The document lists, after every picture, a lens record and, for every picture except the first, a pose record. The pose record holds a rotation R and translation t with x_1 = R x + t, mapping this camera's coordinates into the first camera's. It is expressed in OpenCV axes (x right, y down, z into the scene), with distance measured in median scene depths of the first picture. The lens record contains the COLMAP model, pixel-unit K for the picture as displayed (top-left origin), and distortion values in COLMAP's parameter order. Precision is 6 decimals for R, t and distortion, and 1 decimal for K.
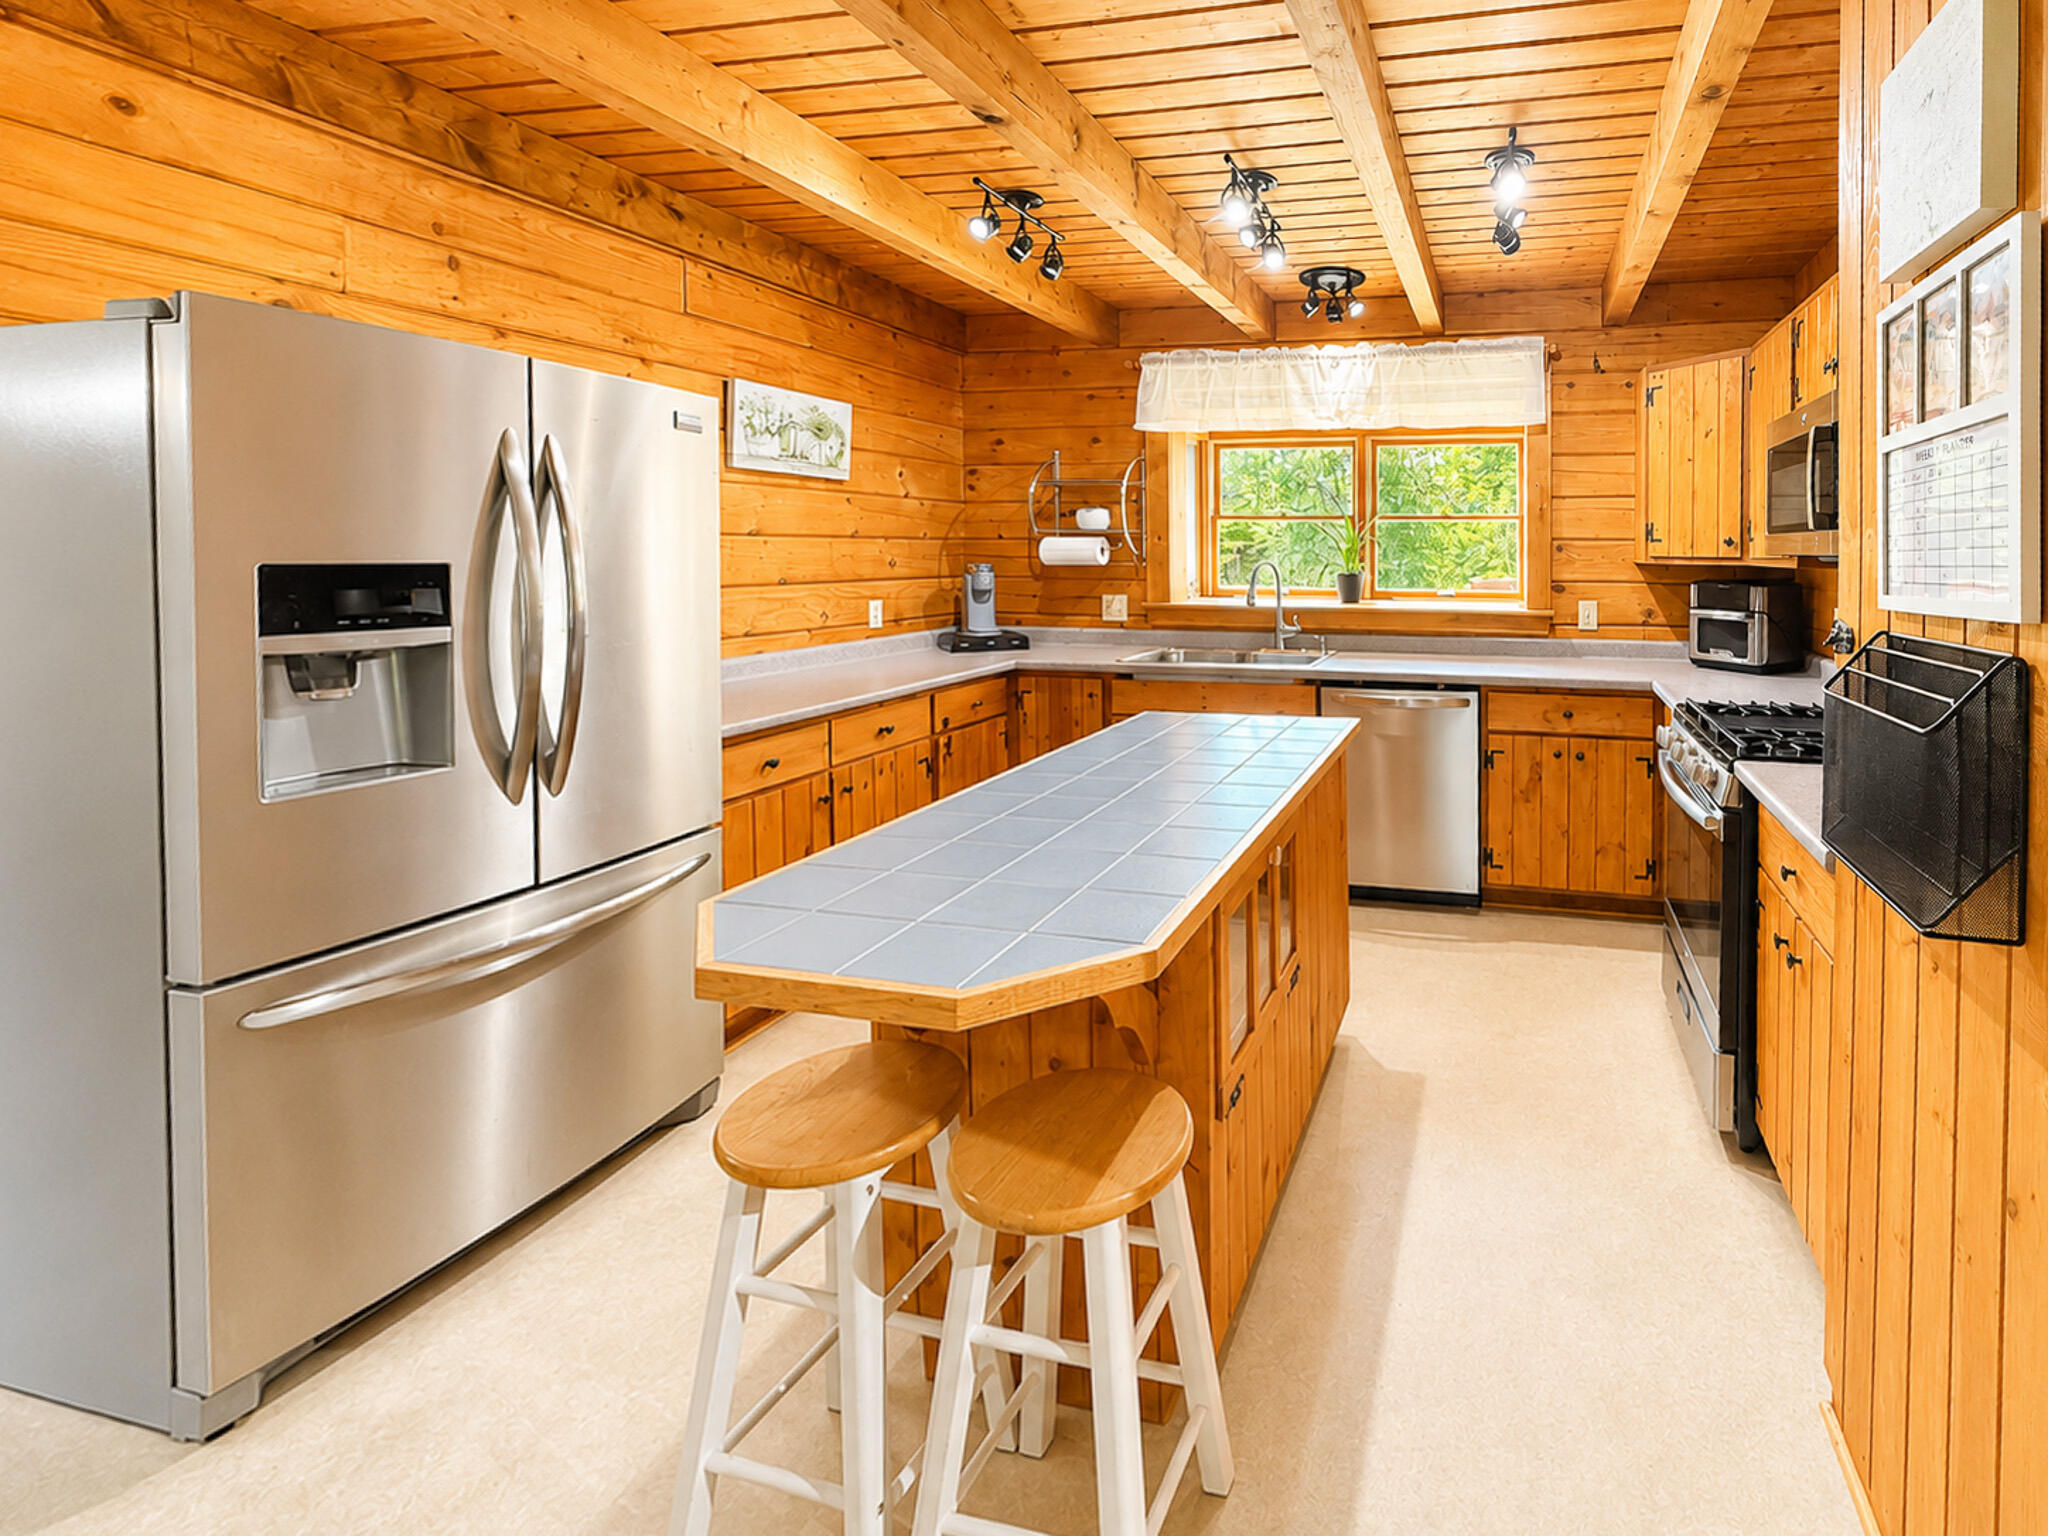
lens RADIAL K [[3001.2, 0, 1024.0], [0, 3001.2, 768.0], [0, 0, 1]] dist [-0.004315, -0.047561]
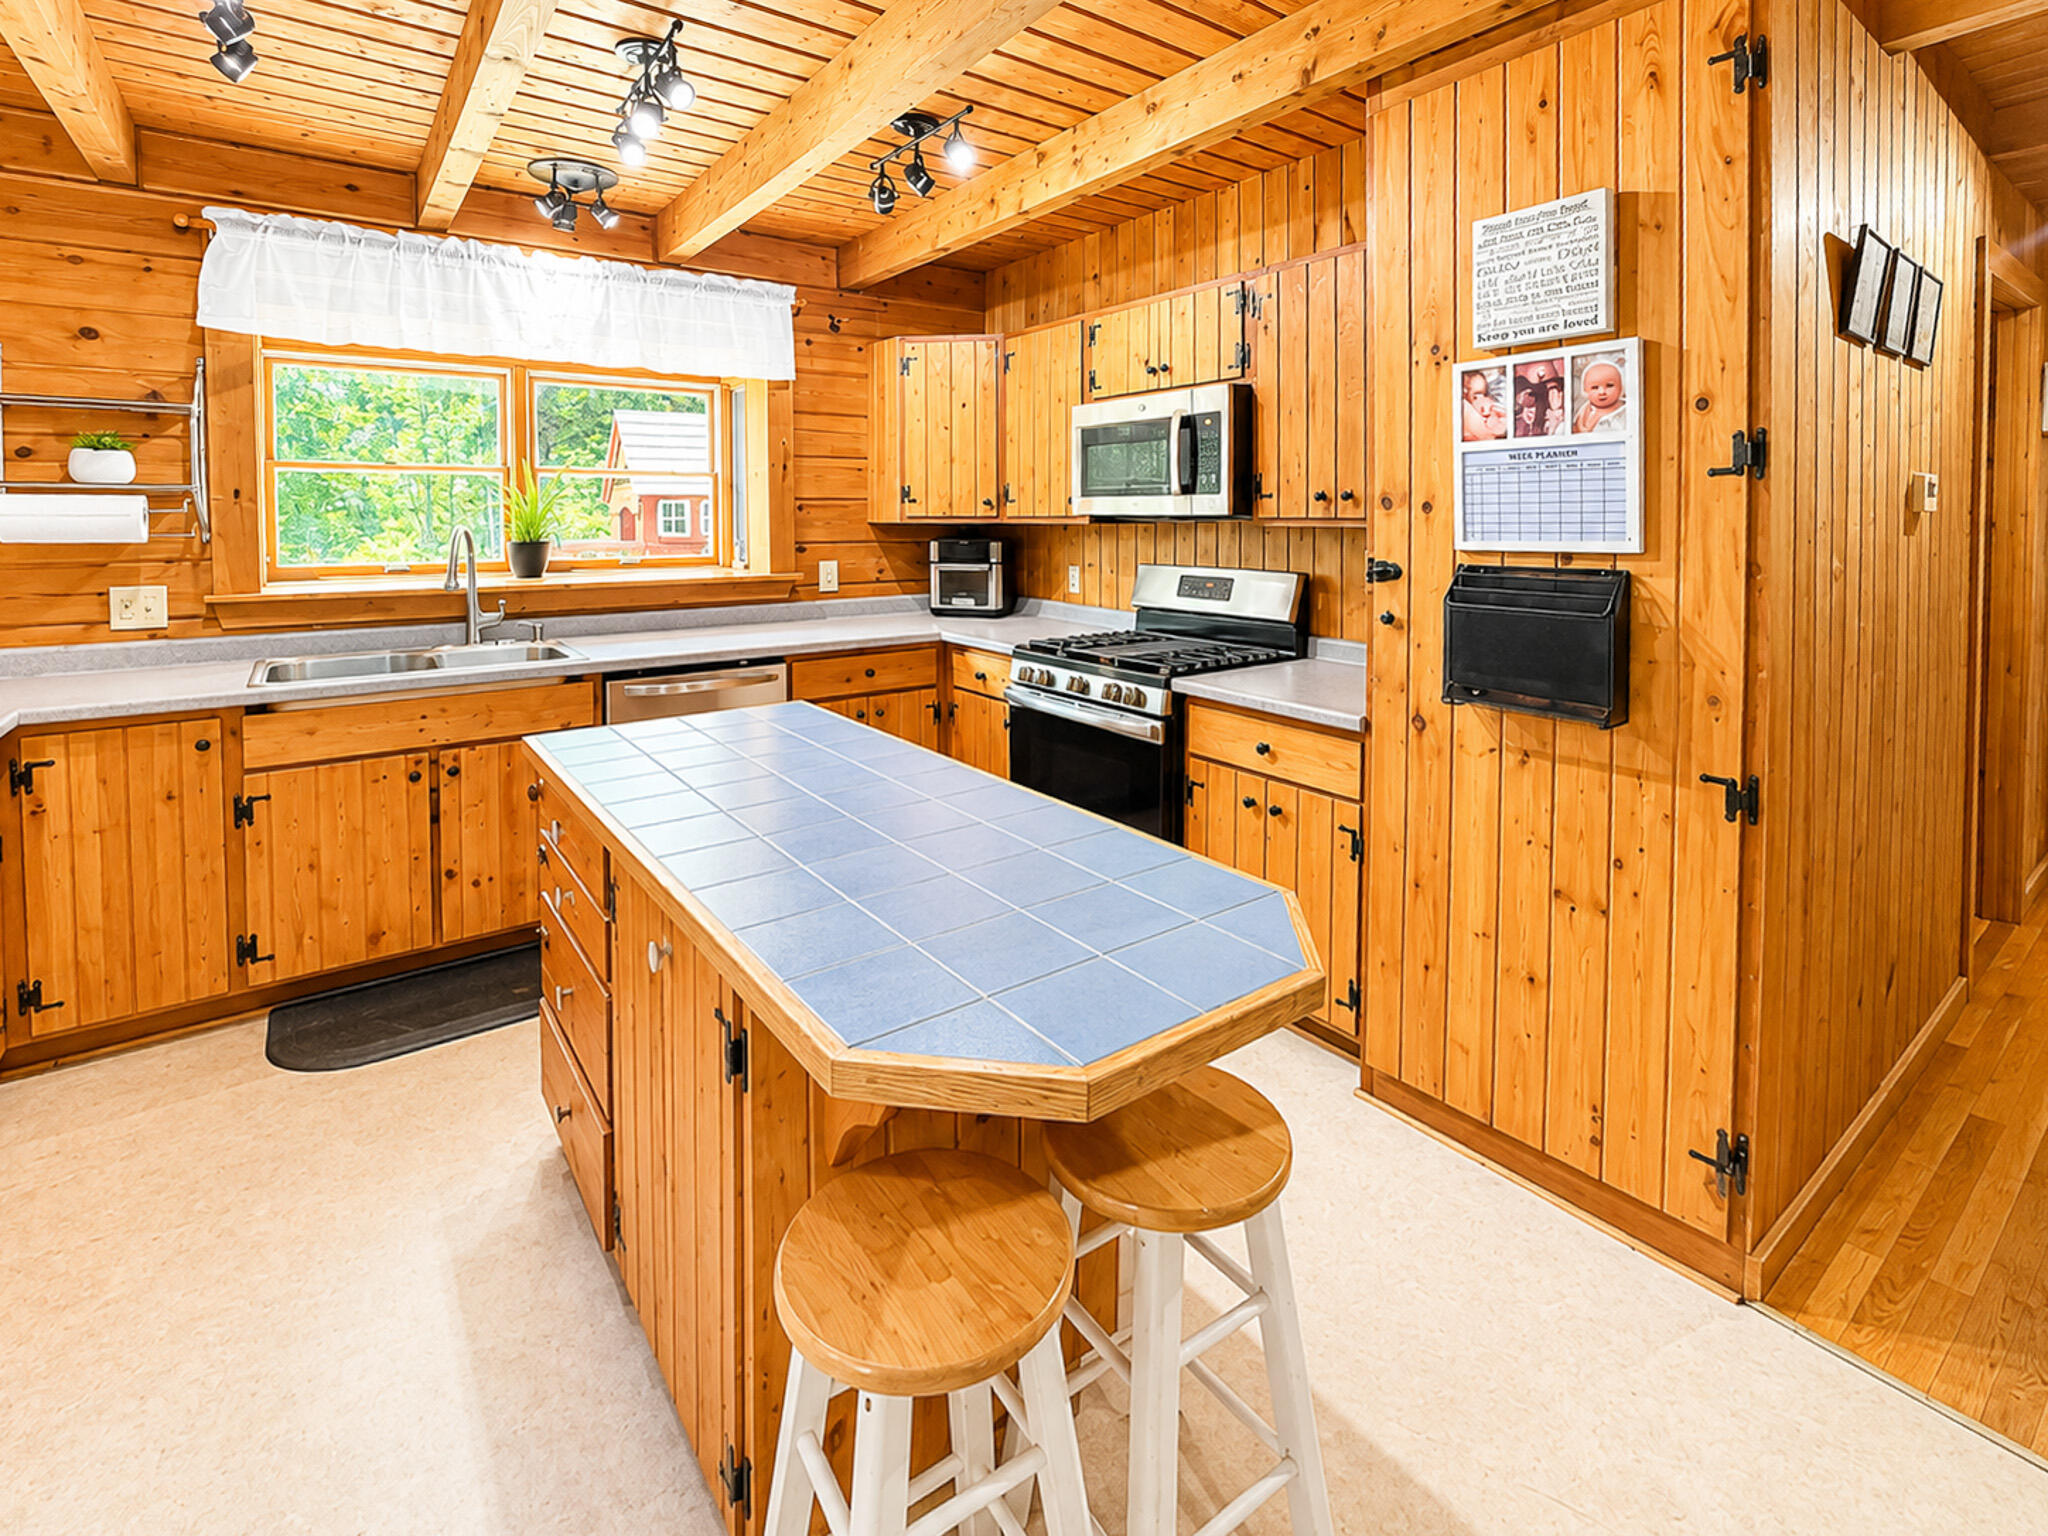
lens RADIAL K [[3001.2, 0, 1024.0], [0, 3001.2, 768.0], [0, 0, 1]] dist [-0.004315, -0.047561]
pose [[-0.385268, -0.082990, 0.919065, -0.744202], [0.067187, 0.990782, 0.117631, -0.098211], [-0.920355, 0.107069, -0.376141, 1.290828]]
